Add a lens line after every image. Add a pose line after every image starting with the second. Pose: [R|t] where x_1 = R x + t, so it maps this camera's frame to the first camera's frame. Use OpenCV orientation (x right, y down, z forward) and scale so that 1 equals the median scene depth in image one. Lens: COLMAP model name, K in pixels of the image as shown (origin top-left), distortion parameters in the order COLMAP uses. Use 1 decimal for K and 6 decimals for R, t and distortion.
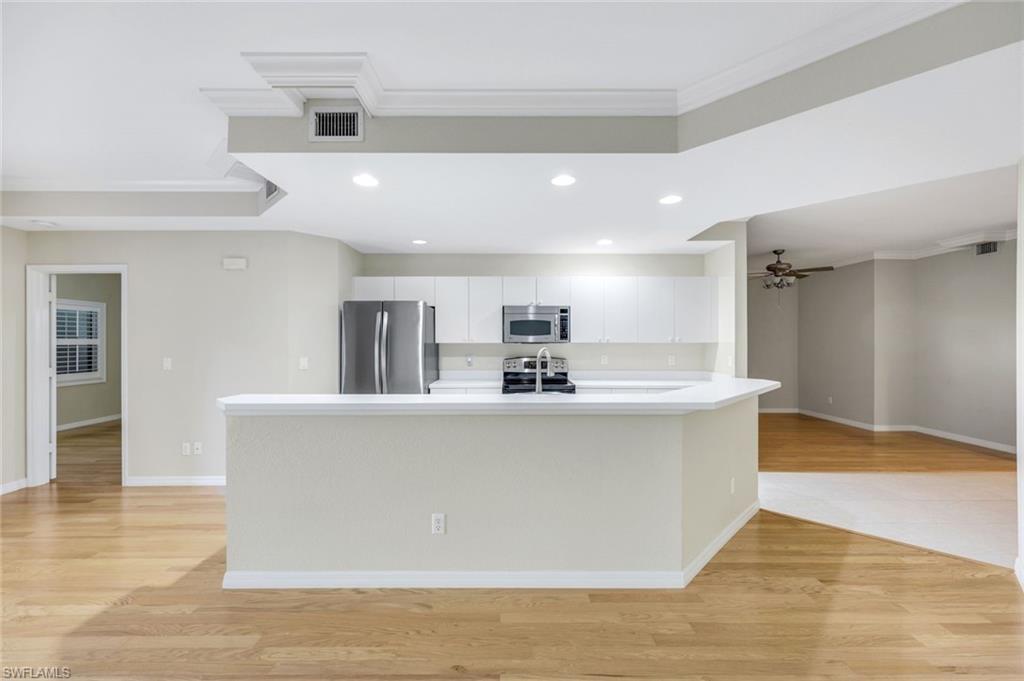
lens RADIAL K [[416.5, 0, 511.6], [0, 416.5, 336.9], [0, 0, 1]] dist [0.011179, 0.000149]
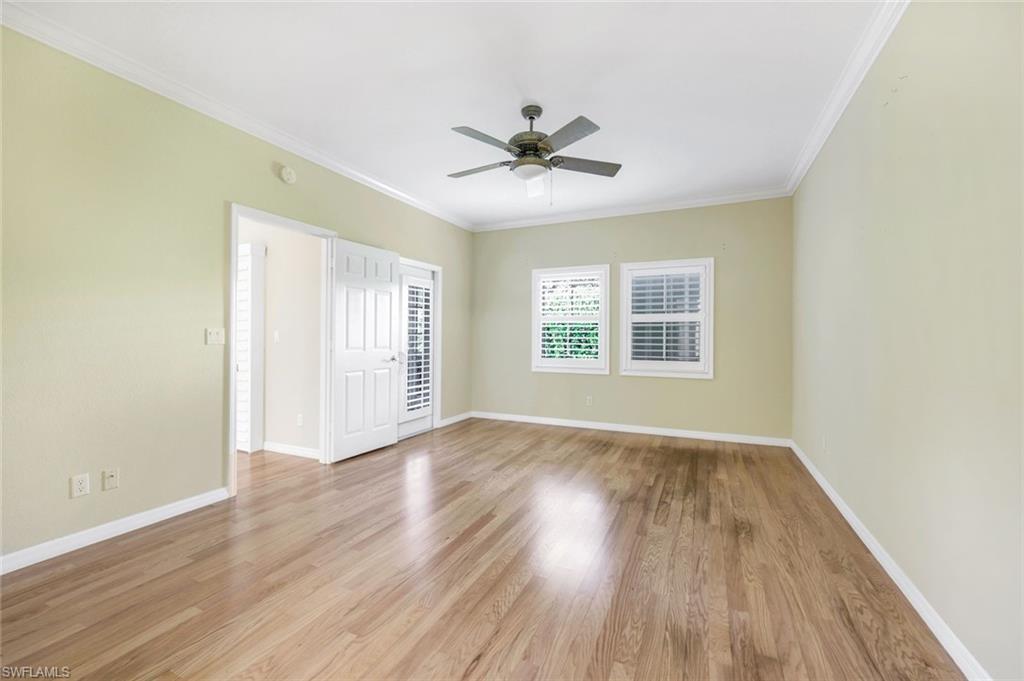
lens RADIAL K [[416.5, 0, 510.6], [0, 416.5, 334.3], [0, 0, 1]] dist [0.011179, 0.000149]
pose [[-0.438117, 0.004657, -0.898906, -0.269566], [0.017663, 0.999838, -0.003428, 0.037882], [0.898744, -0.017380, -0.438128, 1.078952]]
